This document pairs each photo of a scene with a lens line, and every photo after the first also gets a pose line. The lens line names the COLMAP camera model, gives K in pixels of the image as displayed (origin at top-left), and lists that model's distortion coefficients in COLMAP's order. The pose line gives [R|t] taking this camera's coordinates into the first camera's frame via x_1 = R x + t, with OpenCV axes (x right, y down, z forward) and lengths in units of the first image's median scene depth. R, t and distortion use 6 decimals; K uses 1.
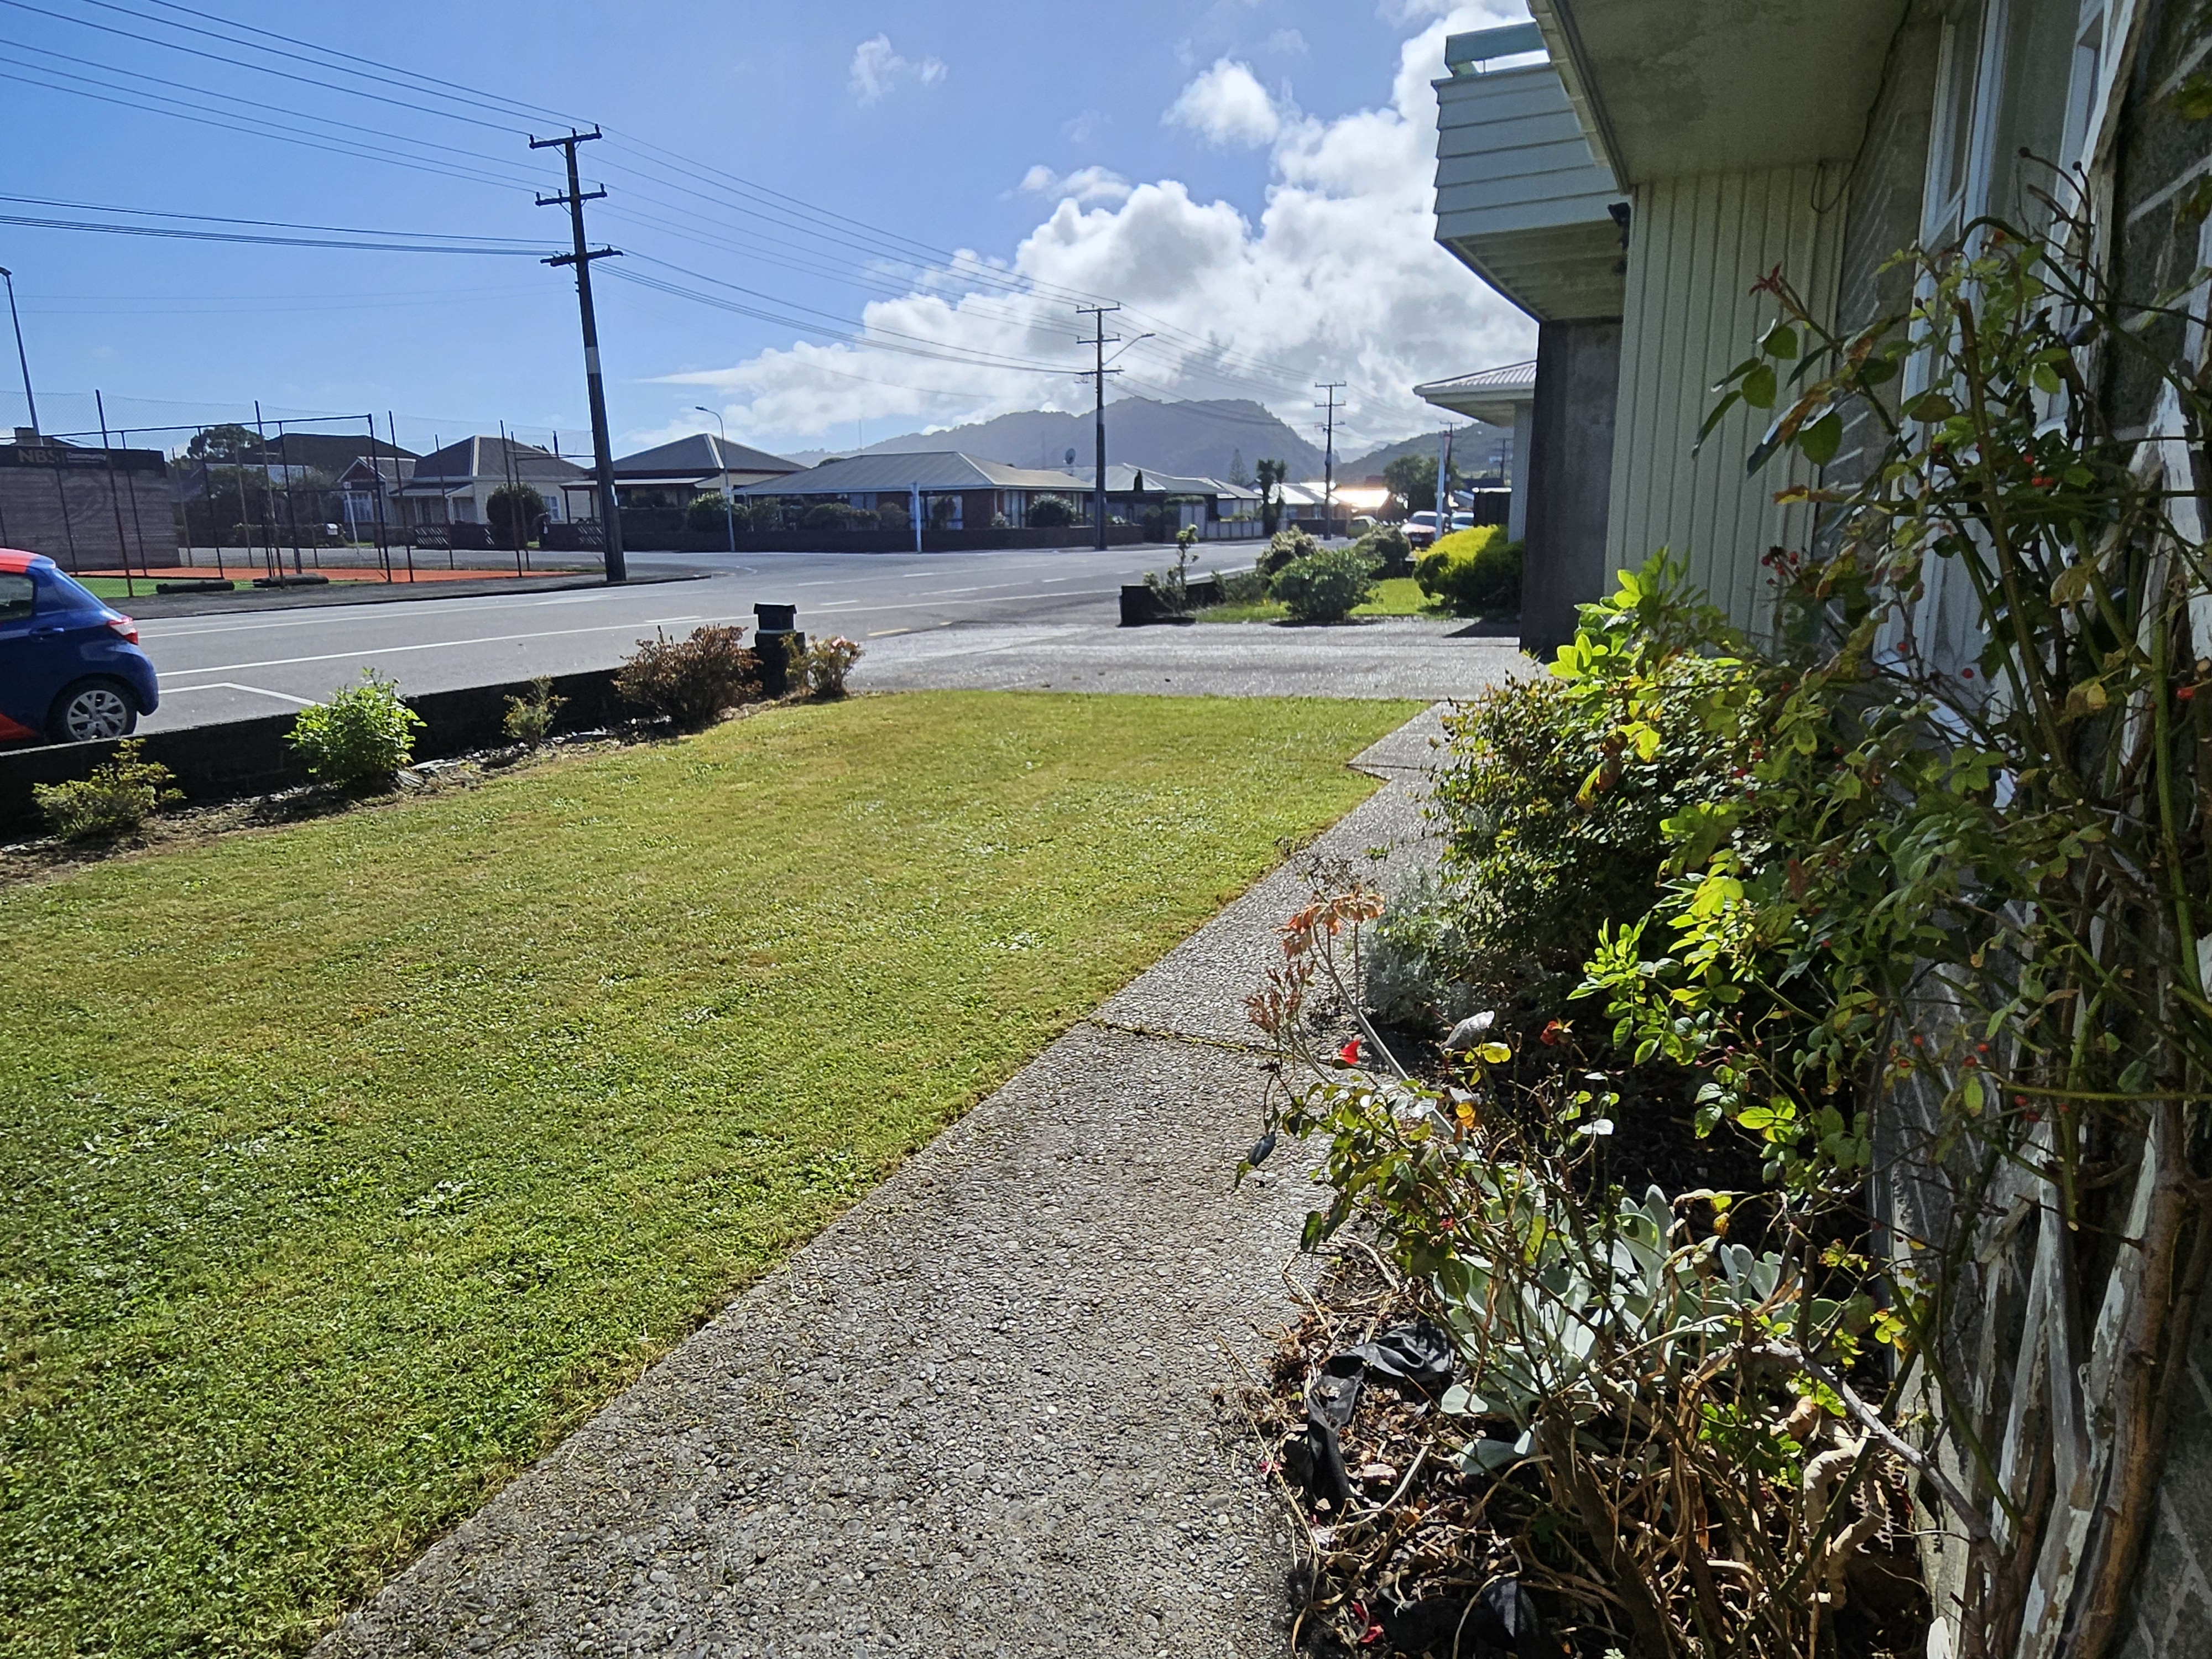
lens RADIAL K [[1310.7, 0, 1100.4], [0, 1310.7, 830.8], [0, 0, 1]] dist [0.003525, 0.001503]
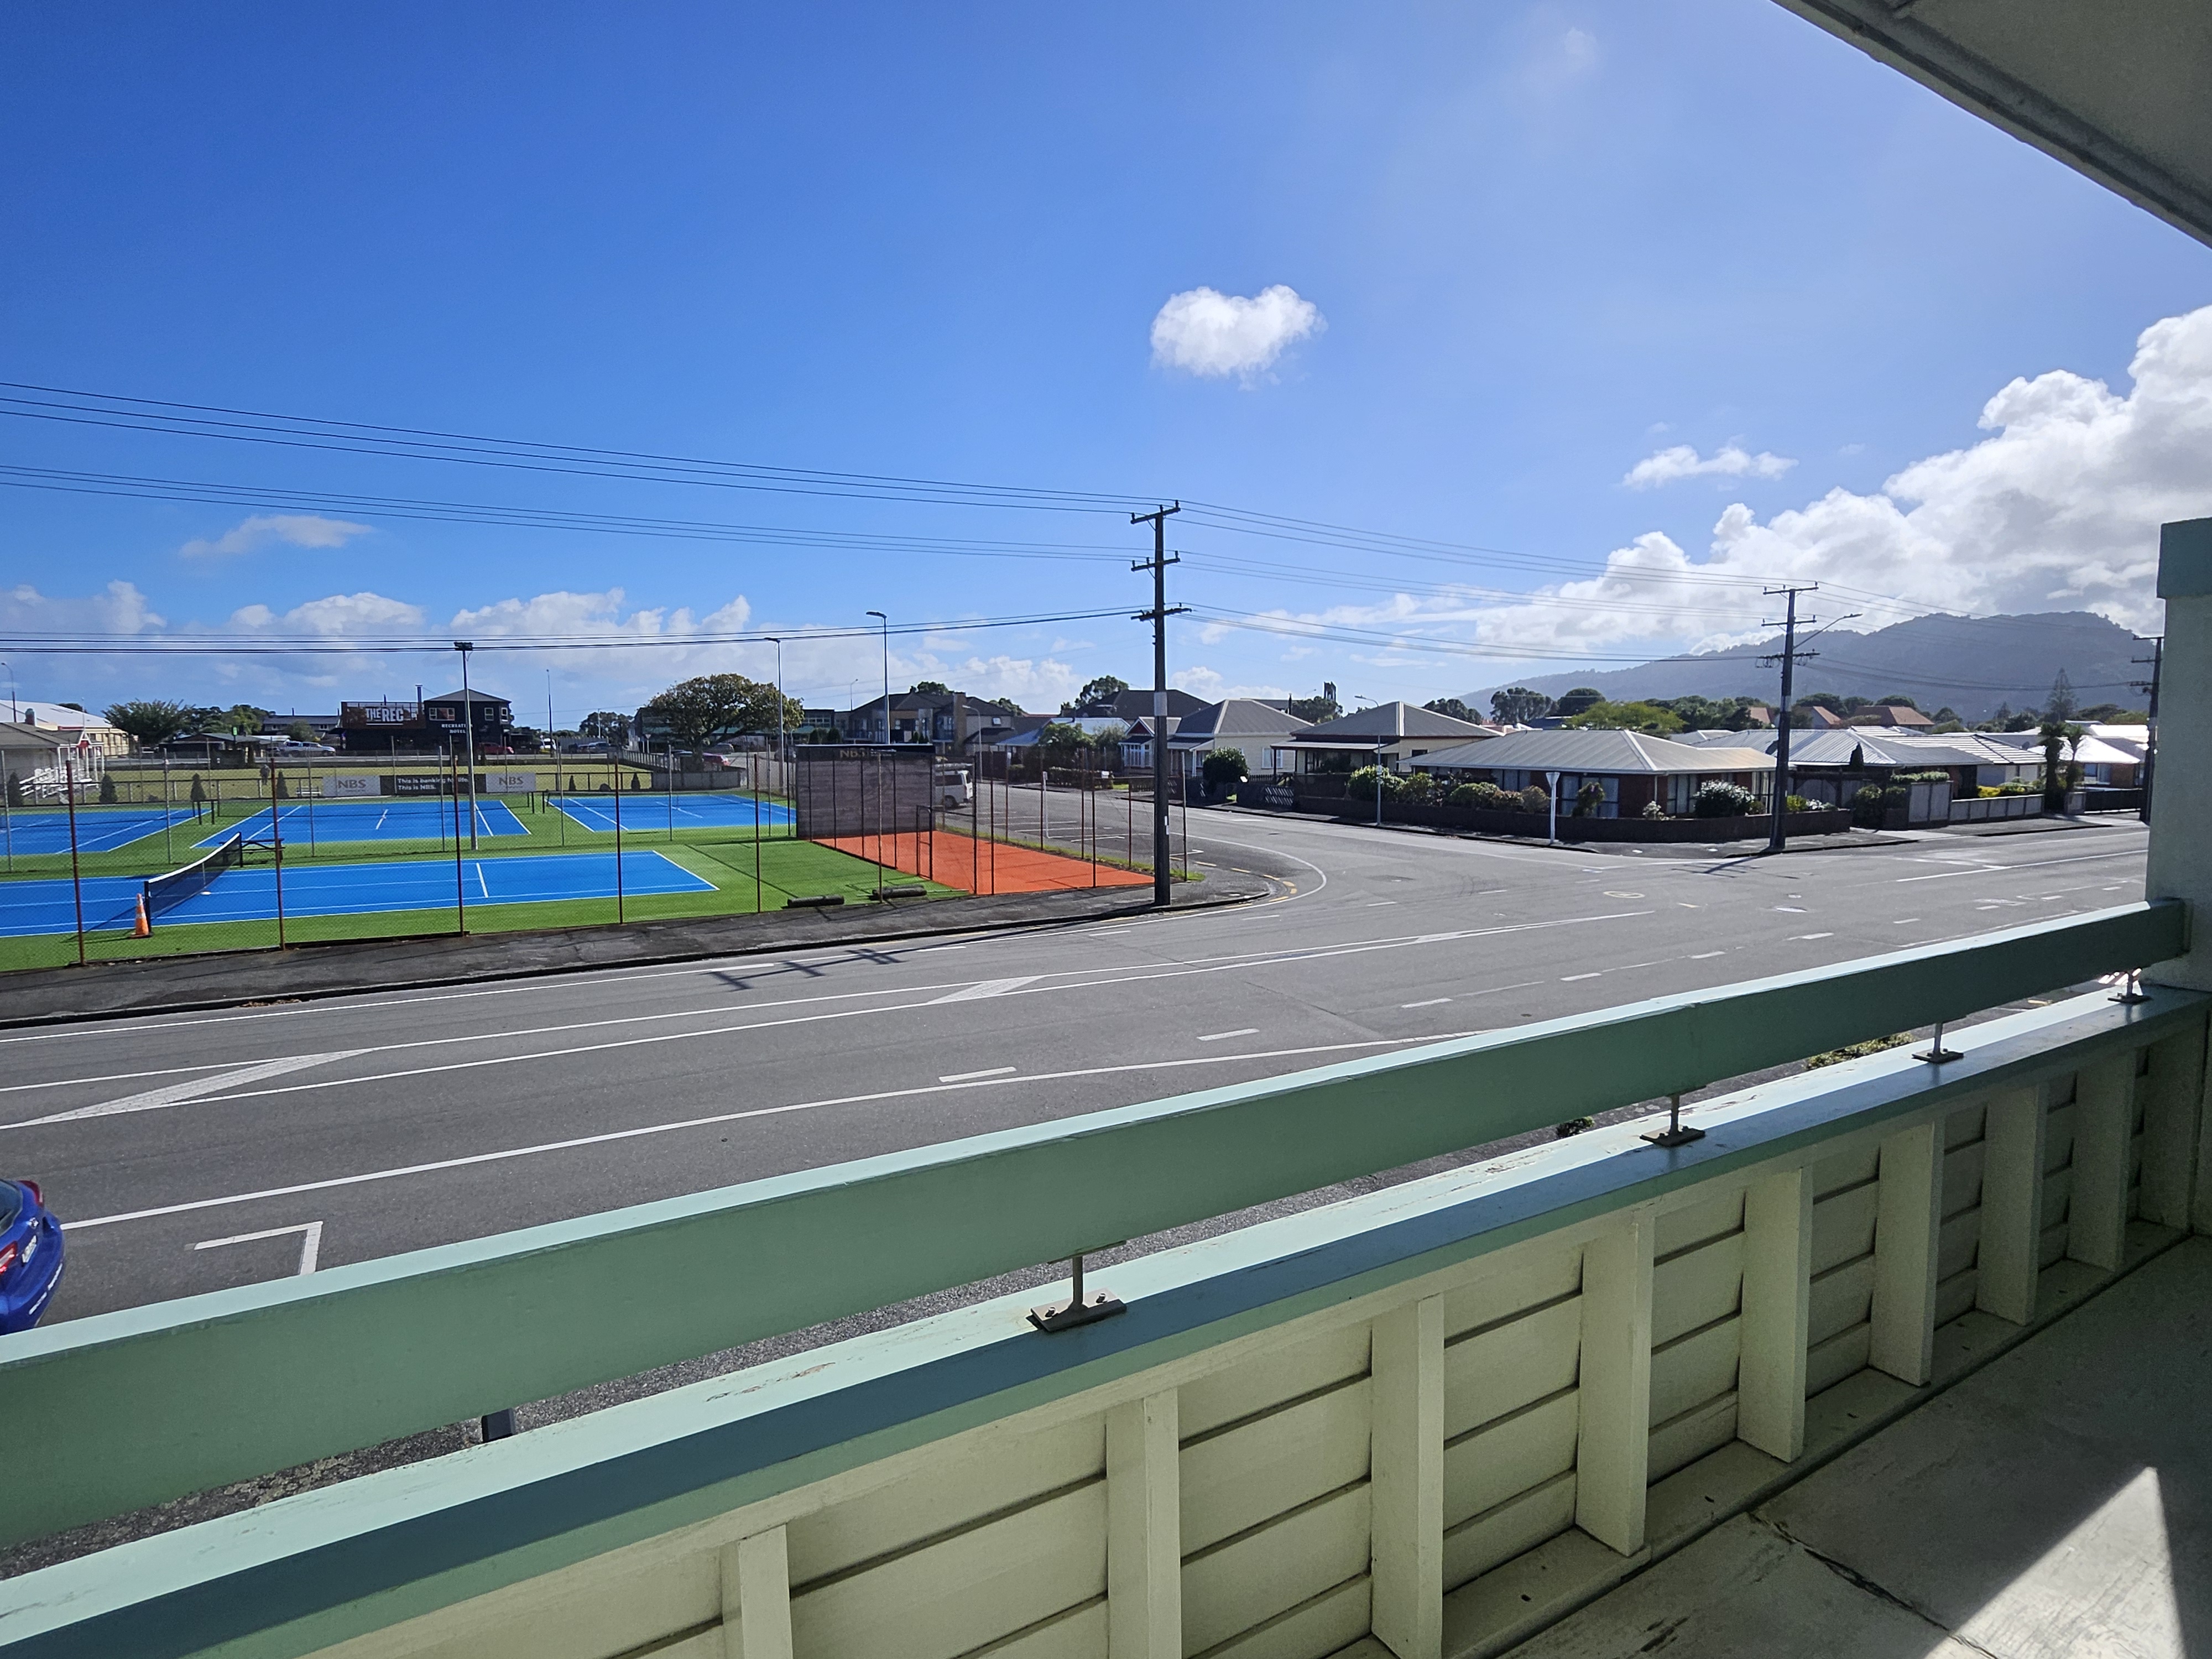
lens RADIAL K [[1141.9, 0, 1099.3], [0, 1141.9, 819.9], [0, 0, 1]] dist [0.000271, -0.000671]
pose [[0.826527, 0.054850, -0.560218, 0.072058], [-0.143051, 0.983034, -0.114805, -0.107534], [0.544417, 0.175029, 0.820351, 0.158785]]
